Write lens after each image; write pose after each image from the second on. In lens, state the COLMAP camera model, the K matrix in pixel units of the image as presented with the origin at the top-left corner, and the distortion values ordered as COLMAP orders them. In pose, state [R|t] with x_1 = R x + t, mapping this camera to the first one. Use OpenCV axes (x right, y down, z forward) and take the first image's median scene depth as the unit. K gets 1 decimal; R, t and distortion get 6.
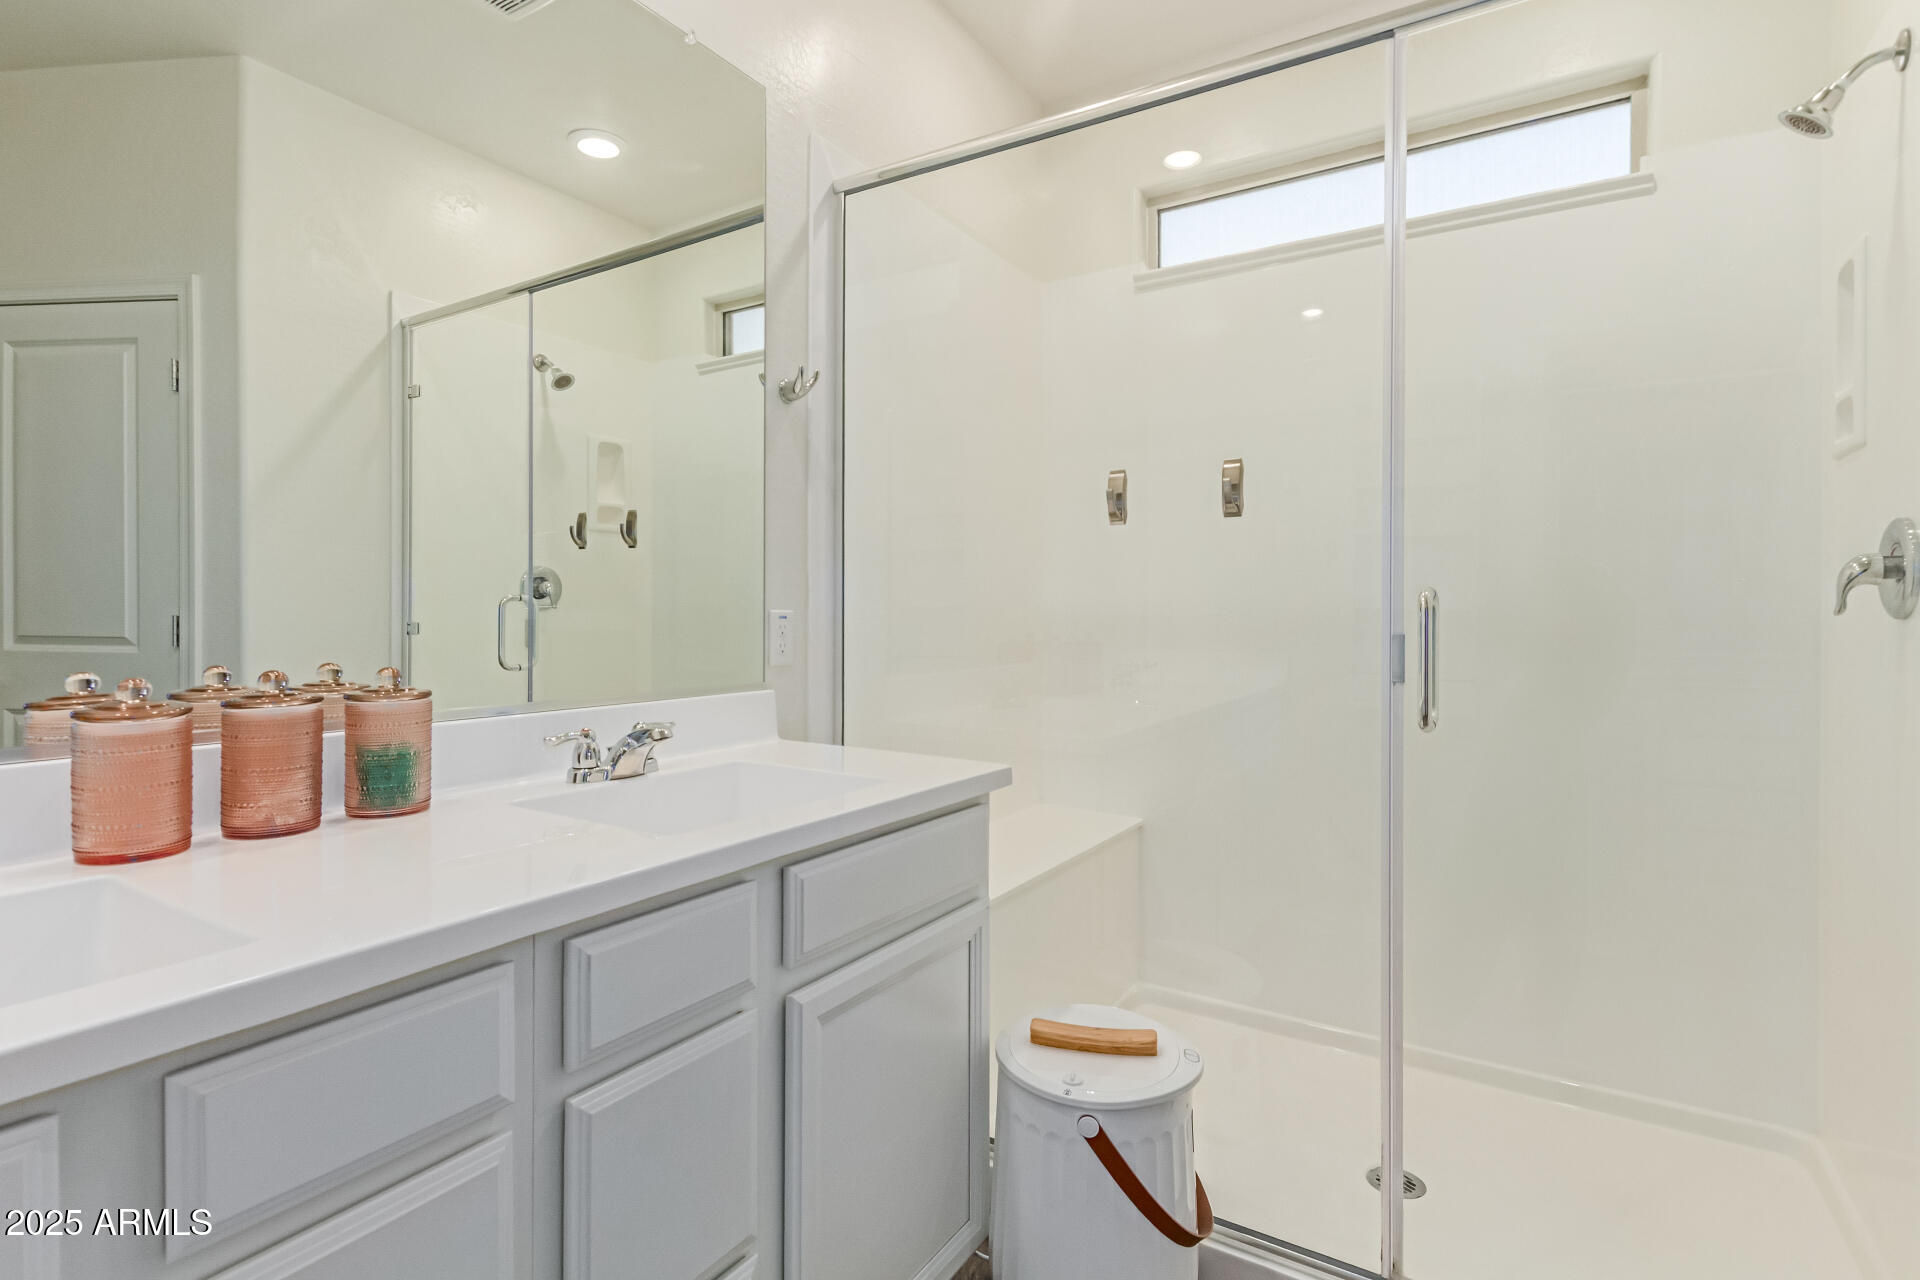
lens RADIAL K [[929.1, 0, 933.1], [0, 929.1, 623.7], [0, 0, 1]] dist [0.011192, -0.005971]
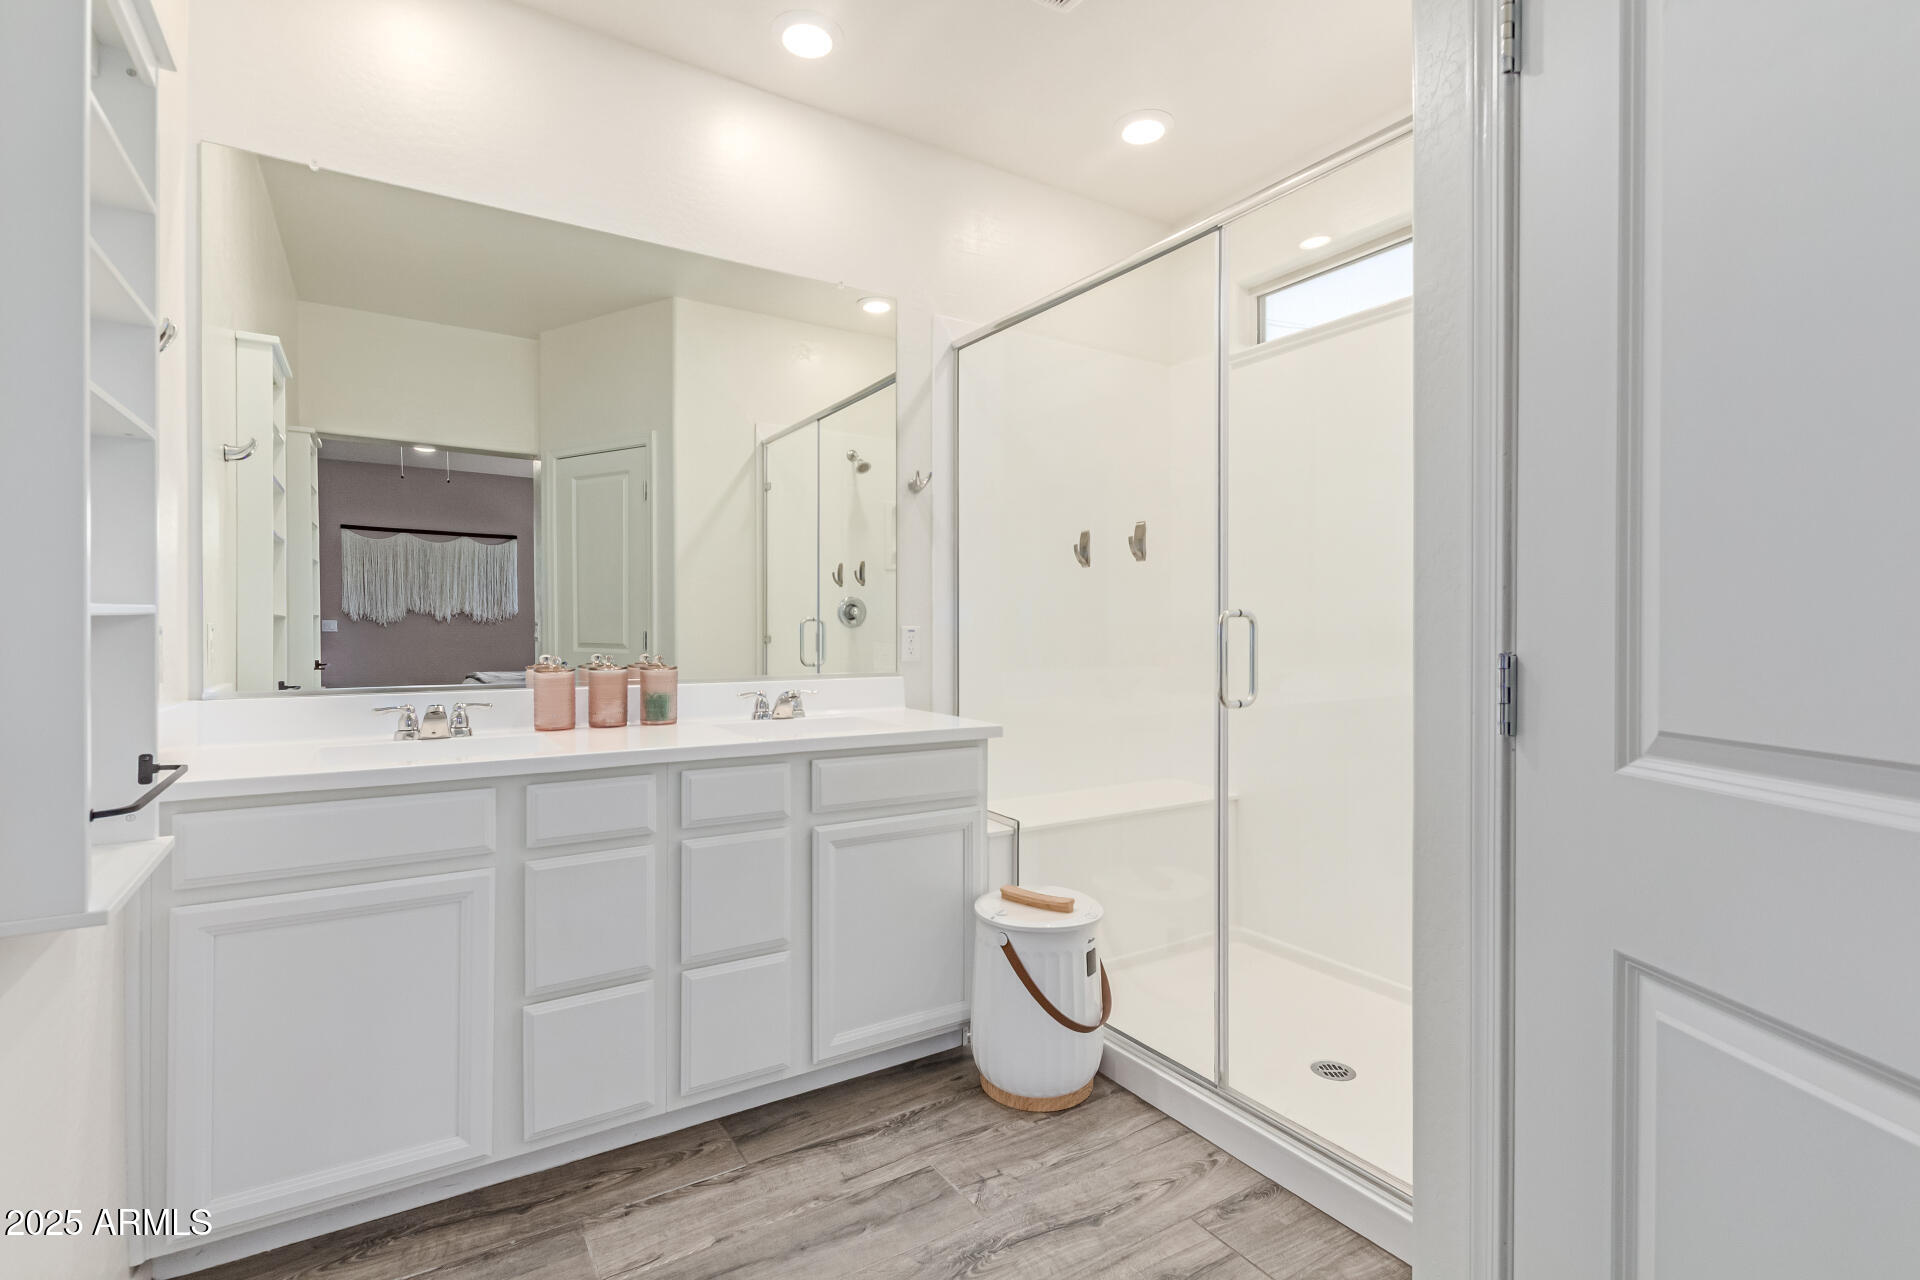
lens RADIAL K [[929.1, 0, 962.7], [0, 929.1, 634.3], [0, 0, 1]] dist [0.011192, -0.005971]
pose [[0.902464, -0.002045, -0.430760, 0.736597], [-0.000126, 0.999987, -0.005010, 0.008403], [0.430764, 0.004576, 0.902453, -0.467419]]
